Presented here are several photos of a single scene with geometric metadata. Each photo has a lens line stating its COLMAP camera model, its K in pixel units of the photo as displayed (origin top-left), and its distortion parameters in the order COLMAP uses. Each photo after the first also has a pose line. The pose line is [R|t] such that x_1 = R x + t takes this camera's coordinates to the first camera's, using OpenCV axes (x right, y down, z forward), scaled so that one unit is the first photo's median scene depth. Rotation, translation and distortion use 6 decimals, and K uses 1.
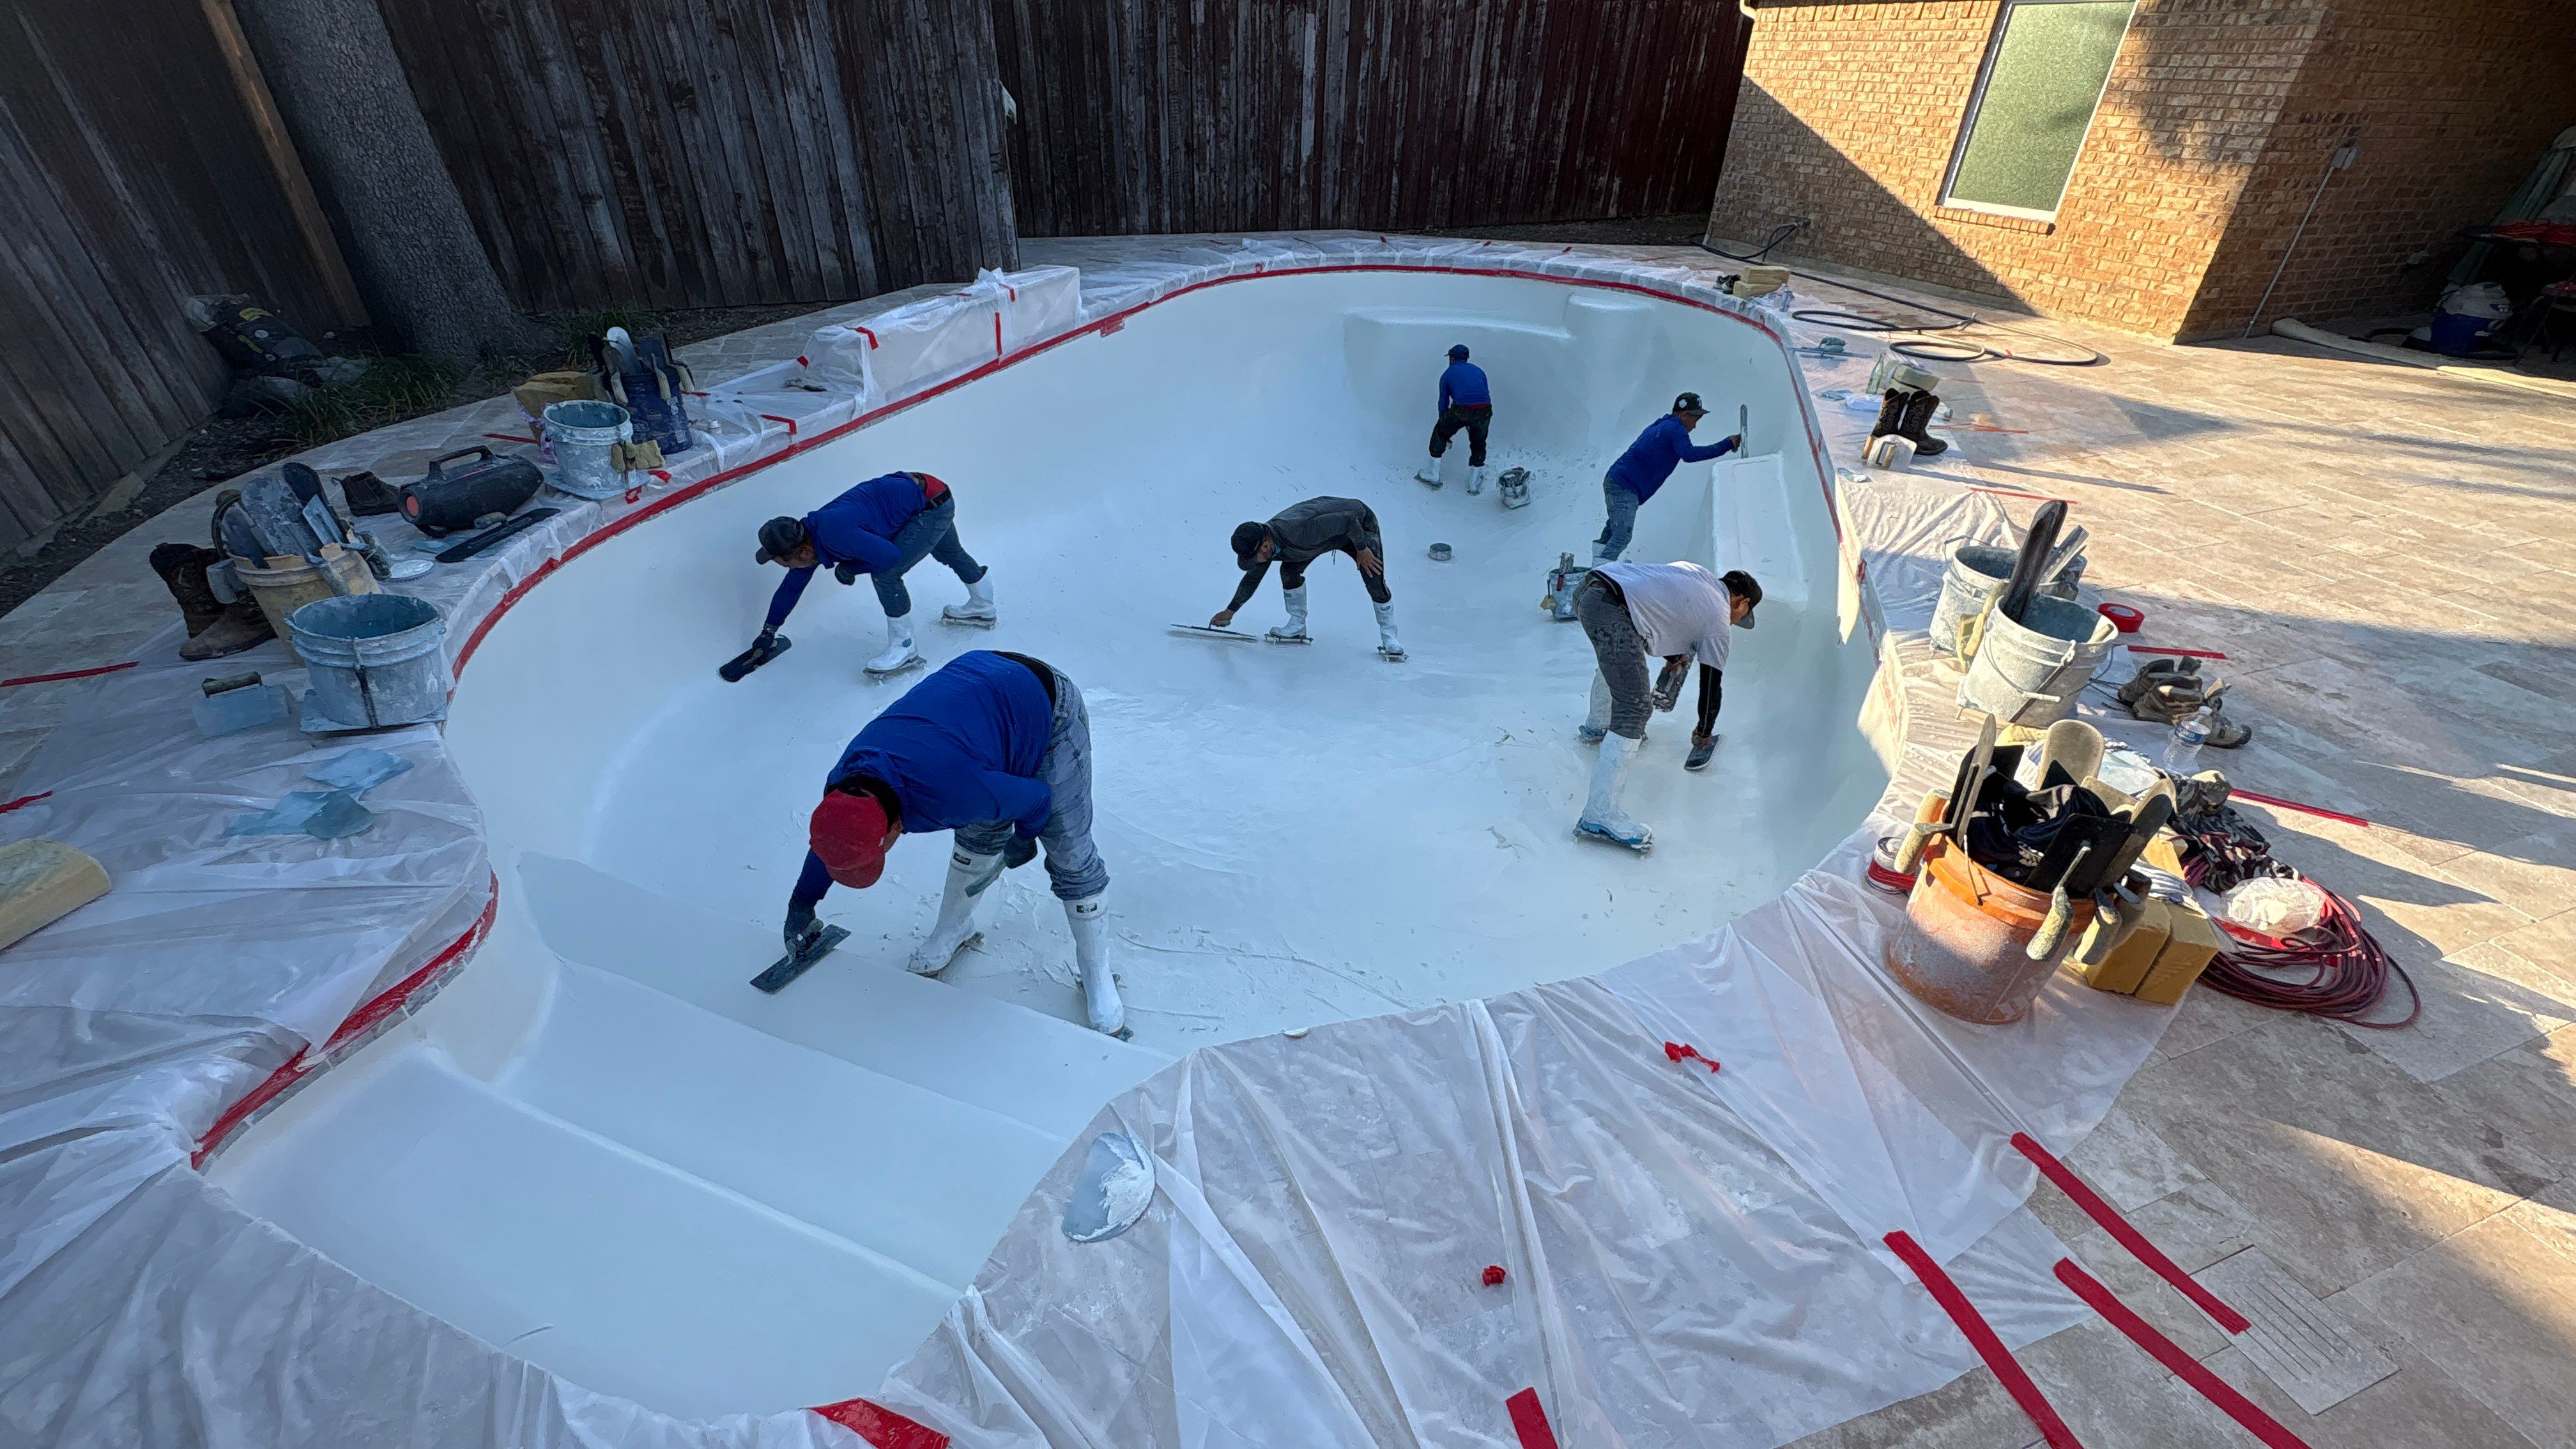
lens RADIAL K [[1029.5, 0, 1288.0], [0, 1029.5, 724.5], [0, 0, 1]] dist [0.001686, 0.000167]
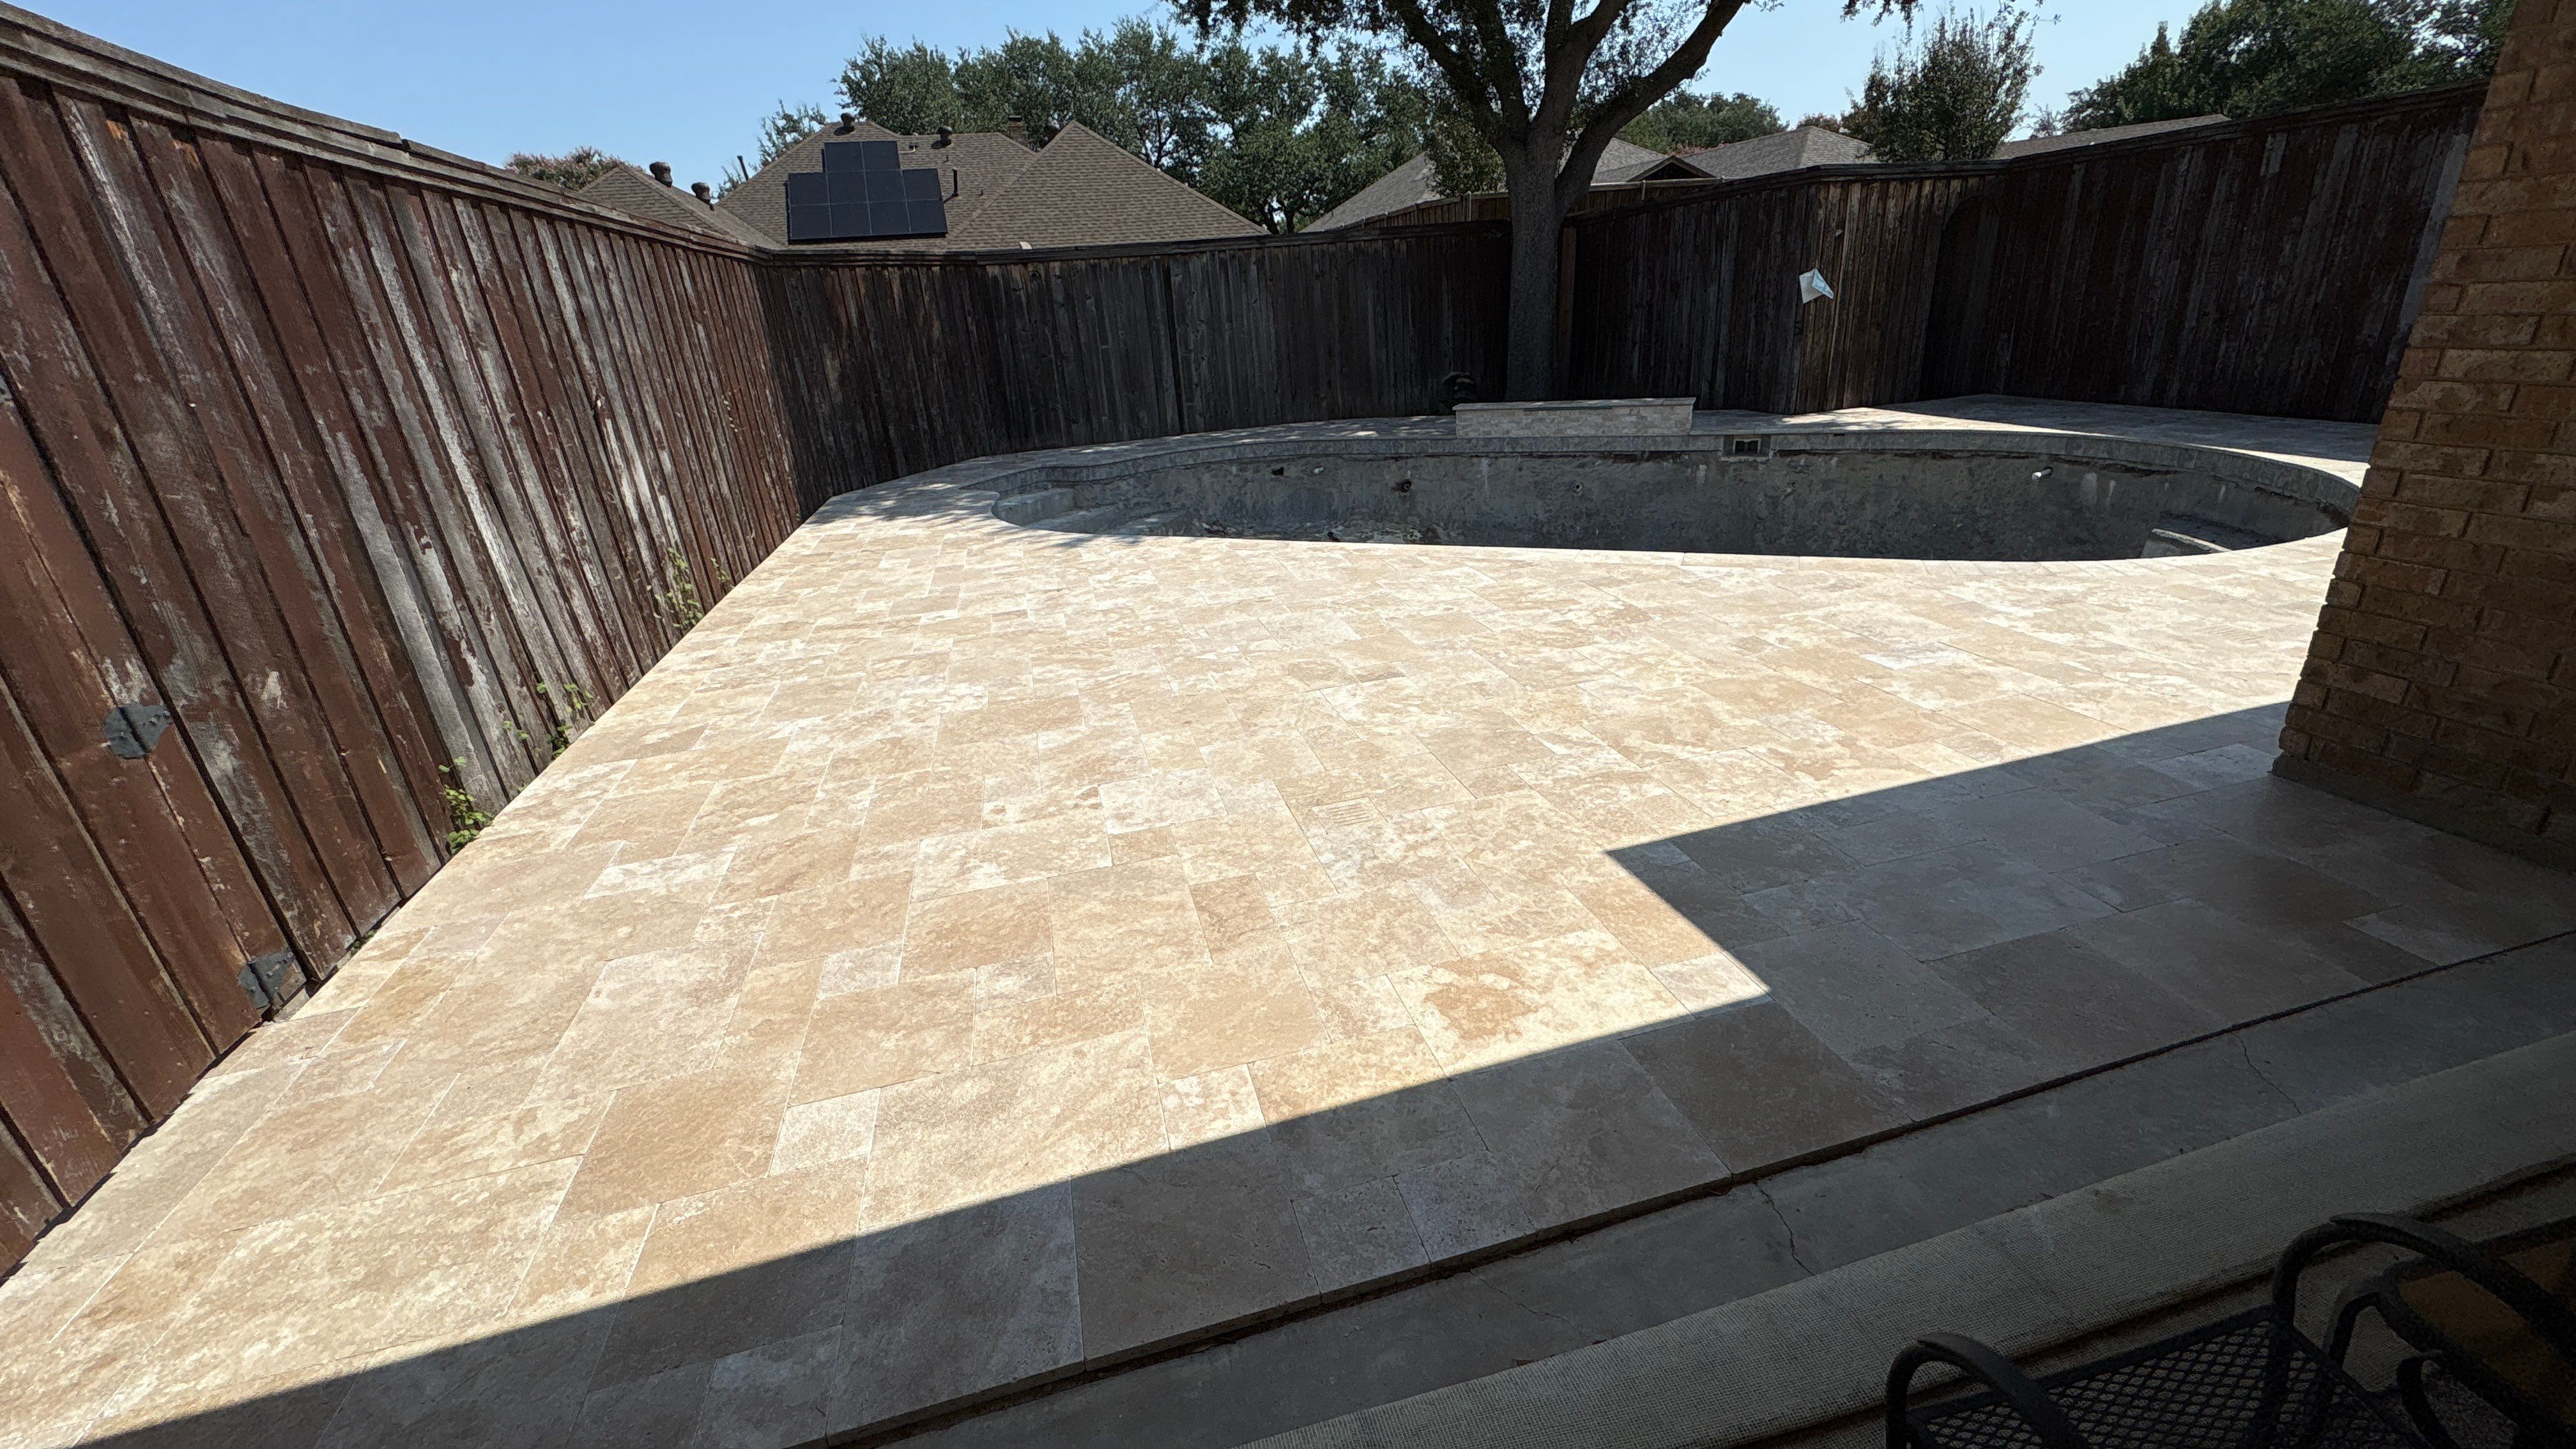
lens RADIAL K [[1029.5, 0, 1288.0], [0, 1029.5, 724.5], [0, 0, 1]] dist [0.001686, 0.000167]
pose [[-0.105465, 0.368745, -0.923528, 0.908567], [-0.479055, 0.794999, 0.372133, -0.248025], [0.871426, 0.481668, 0.092805, 0.430873]]
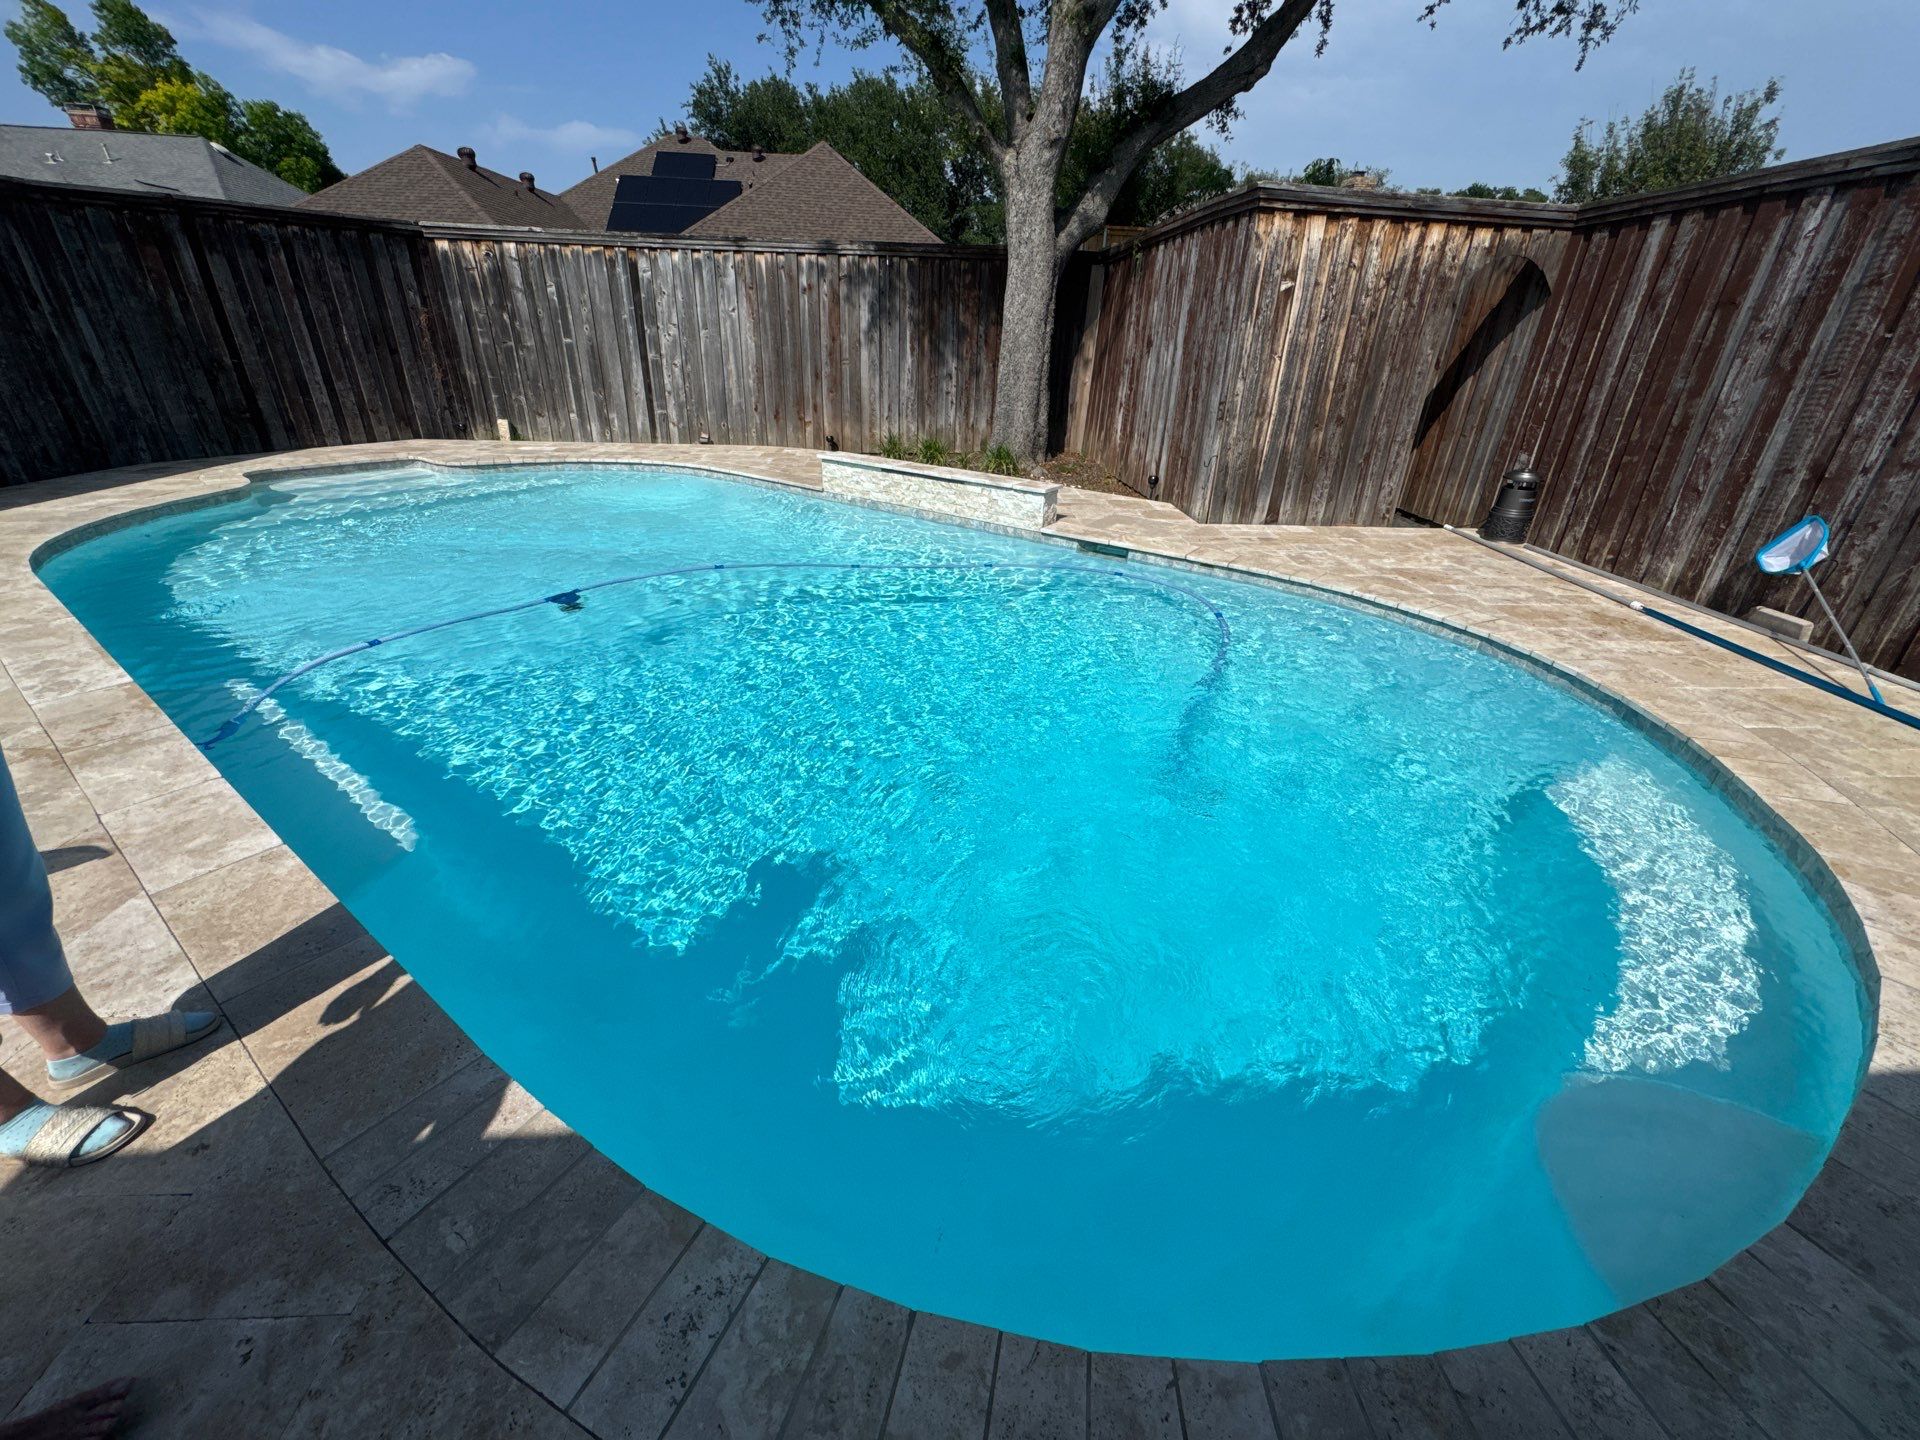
lens RADIAL K [[763.3, 0, 960.0], [0, 763.3, 720.0], [0, 0, 1]] dist [0.000282, -0.000326]
pose [[-0.301114, 0.409885, -0.861002, 0.427135], [-0.544536, 0.667309, 0.508114, -0.450539], [0.782822, 0.621847, 0.022261, 0.751687]]
